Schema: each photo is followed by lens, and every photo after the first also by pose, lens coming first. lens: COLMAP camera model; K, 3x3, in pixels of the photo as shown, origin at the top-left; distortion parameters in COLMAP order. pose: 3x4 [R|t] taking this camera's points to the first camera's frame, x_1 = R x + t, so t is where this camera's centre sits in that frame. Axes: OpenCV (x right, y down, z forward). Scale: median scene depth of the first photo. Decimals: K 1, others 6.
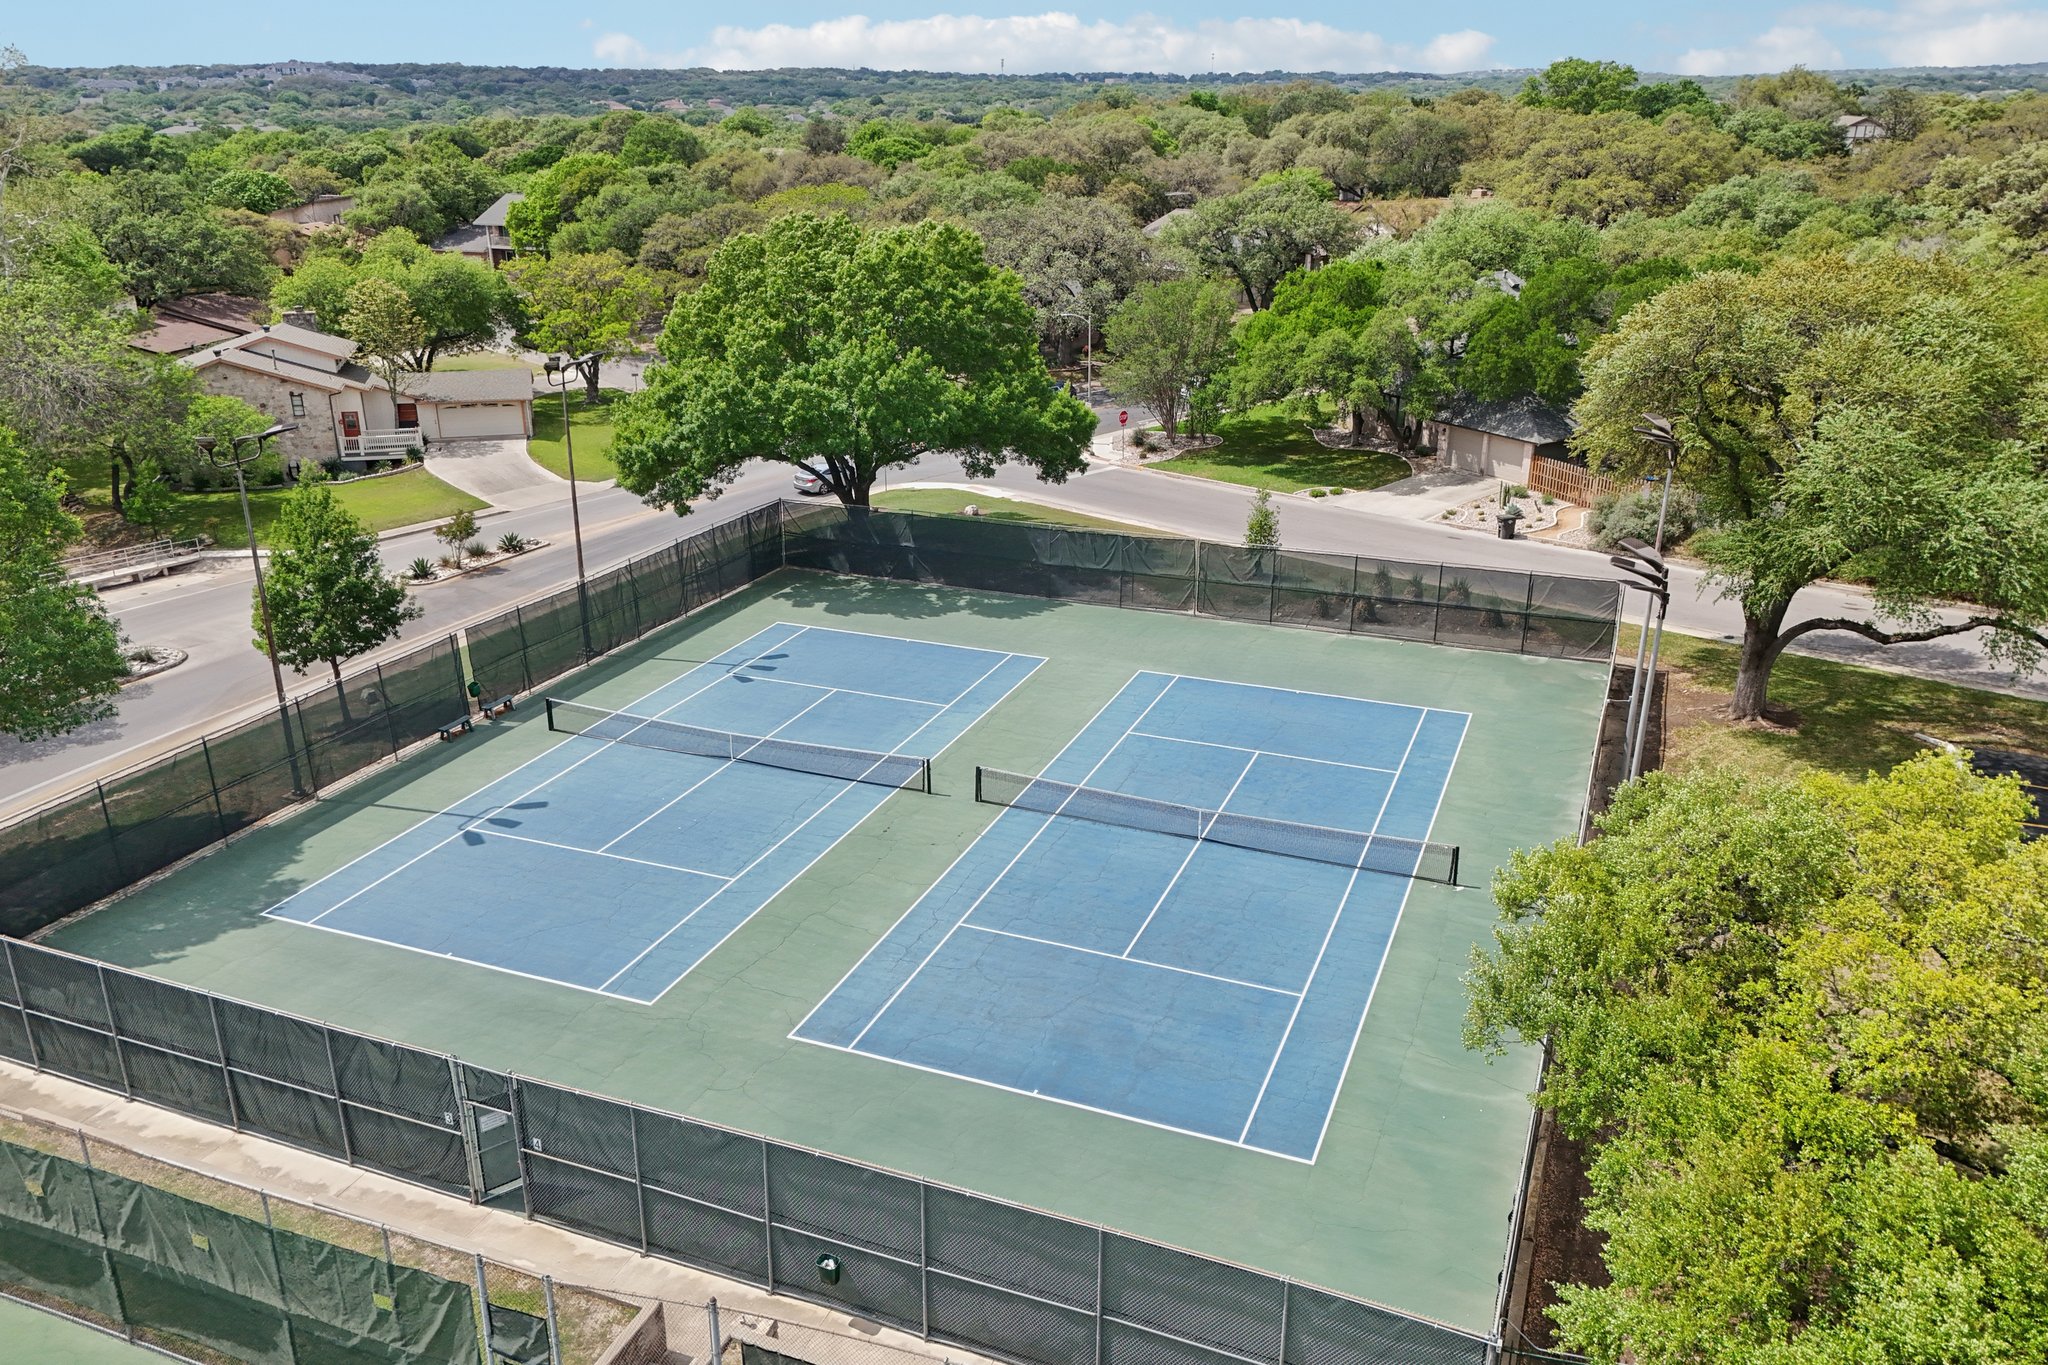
lens RADIAL K [[1521.1, 0, 1029.2], [0, 1521.1, 680.0], [0, 0, 1]] dist [0.066463, -0.061645]
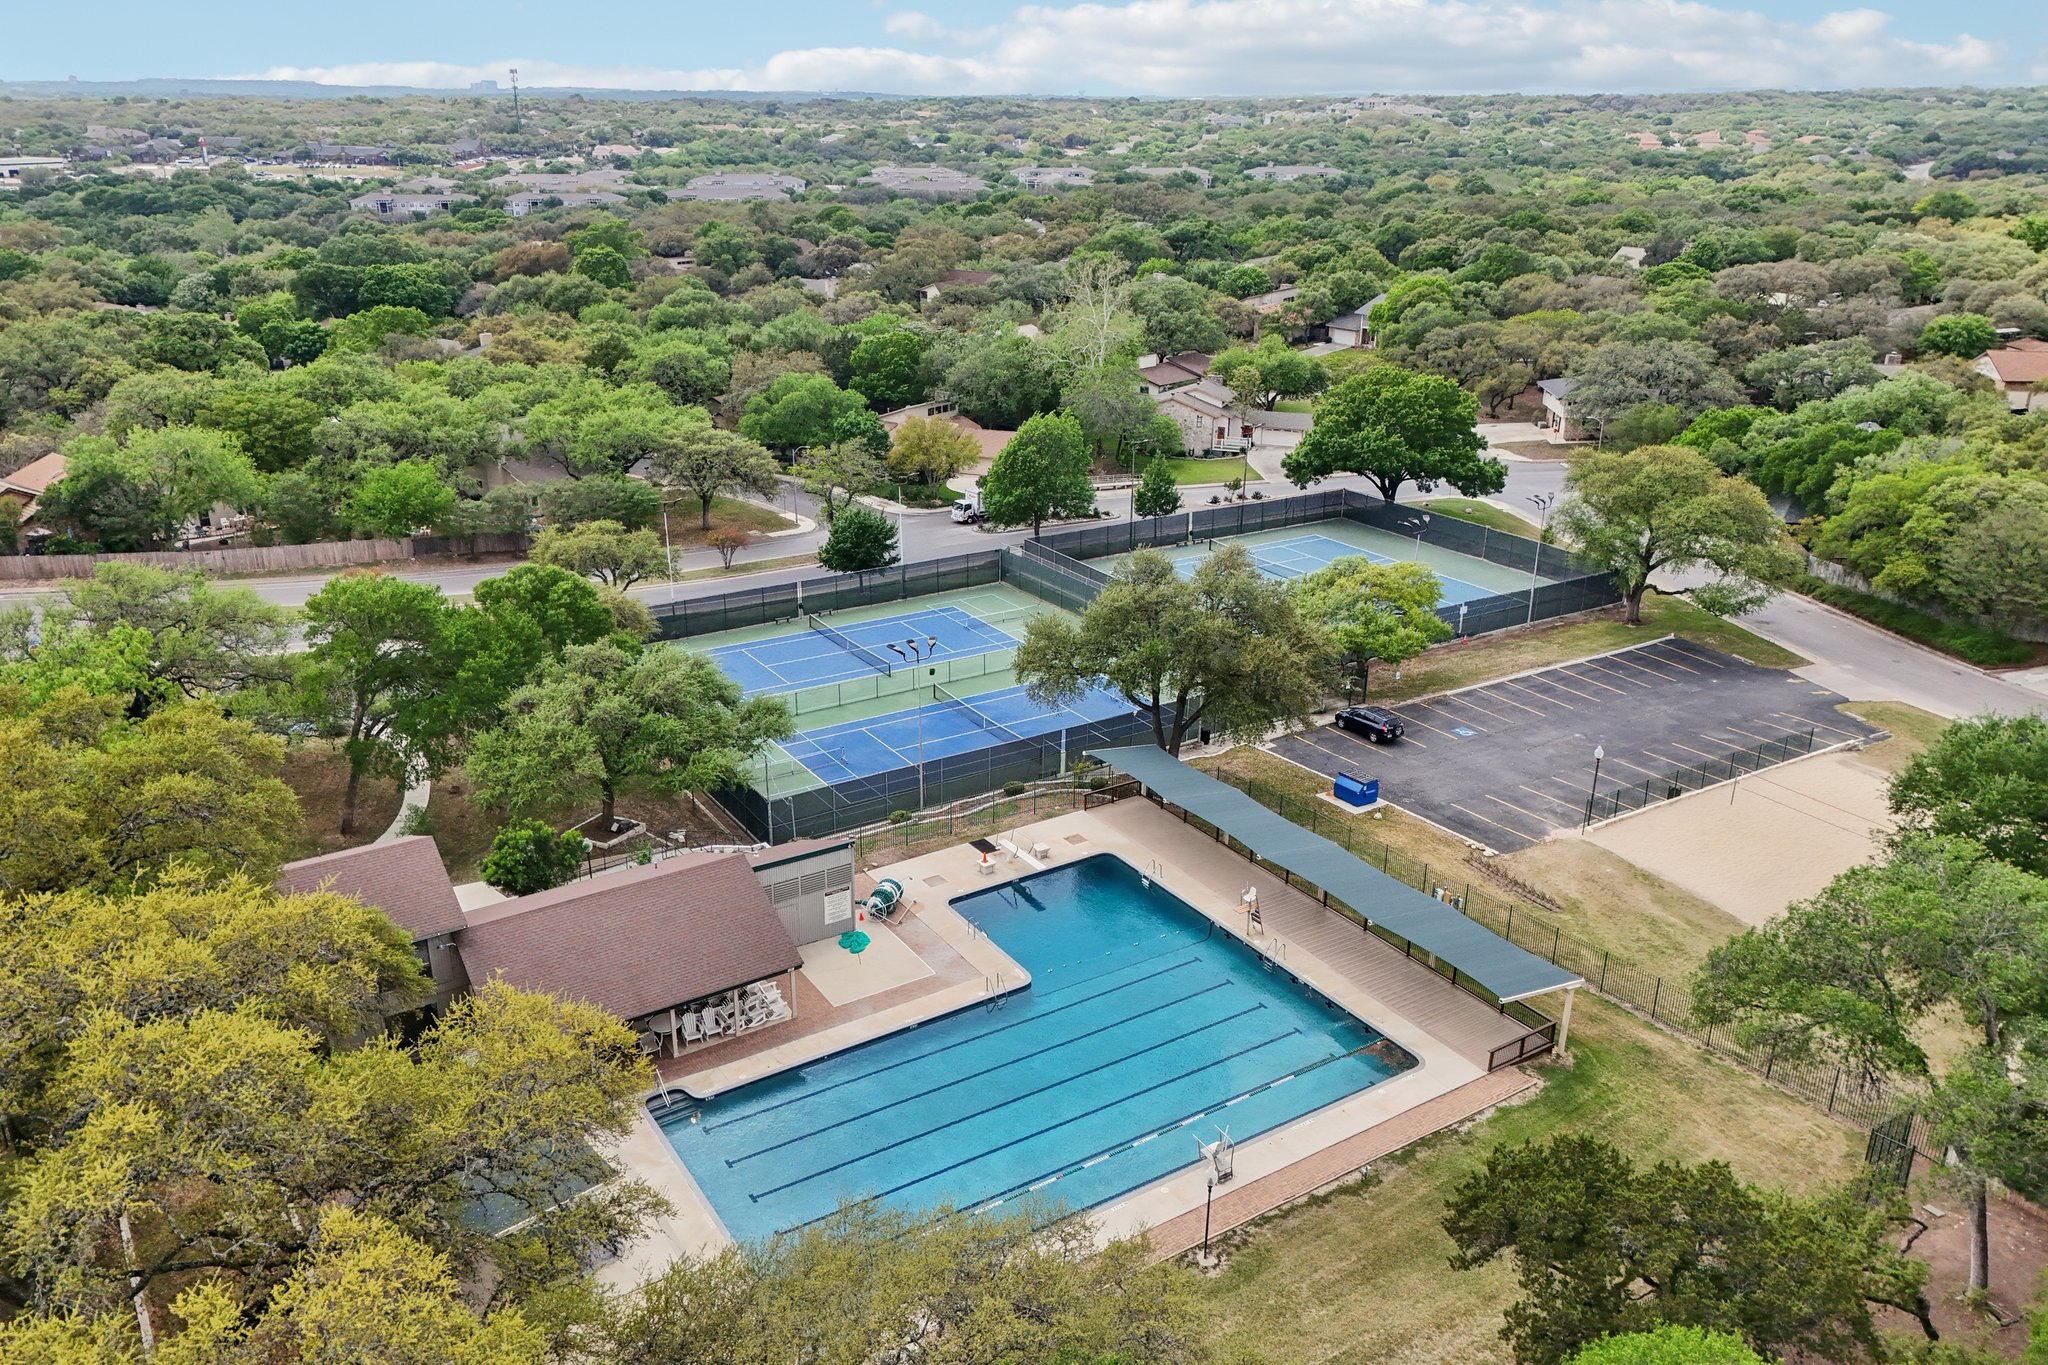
lens RADIAL K [[1521.1, 0, 1022.3], [0, 1521.1, 689.4], [0, 0, 1]] dist [0.066463, -0.061645]
pose [[0.803799, 0.212500, -0.555654, 0.752554], [-0.210954, 0.975144, 0.067766, 0.119528], [0.556243, 0.062747, 0.828648, -1.122341]]
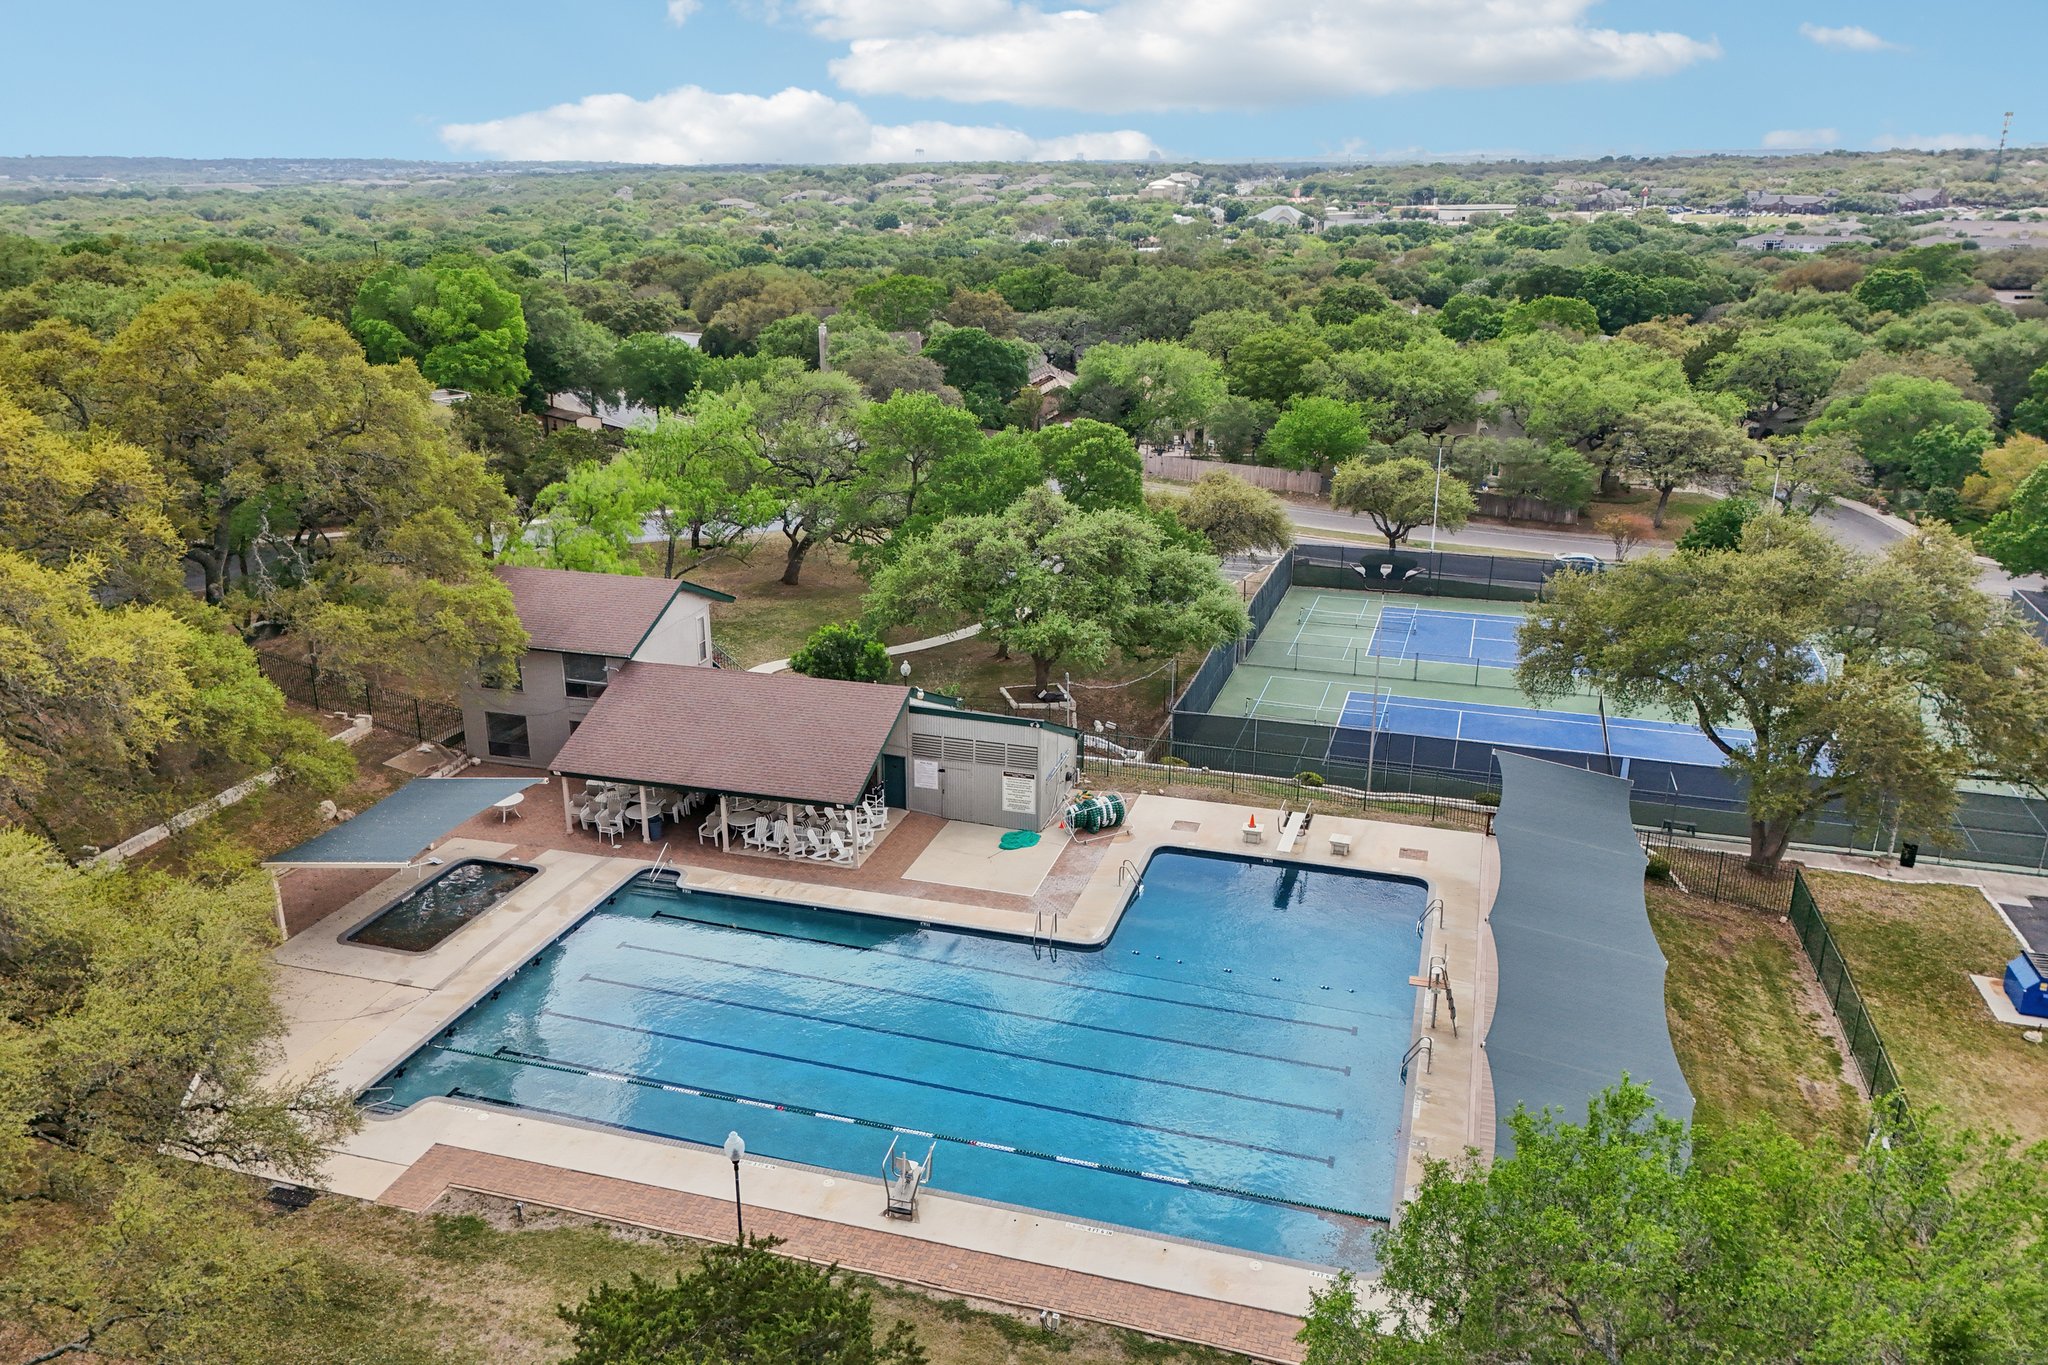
lens RADIAL K [[1521.1, 0, 1023.9], [0, 1521.1, 700.8], [0, 0, 1]] dist [0.066463, -0.061645]
pose [[0.066229, 0.323922, -0.943763, 0.891735], [-0.351585, 0.892754, 0.281742, 0.072910], [0.933810, 0.313154, 0.173012, -0.548379]]
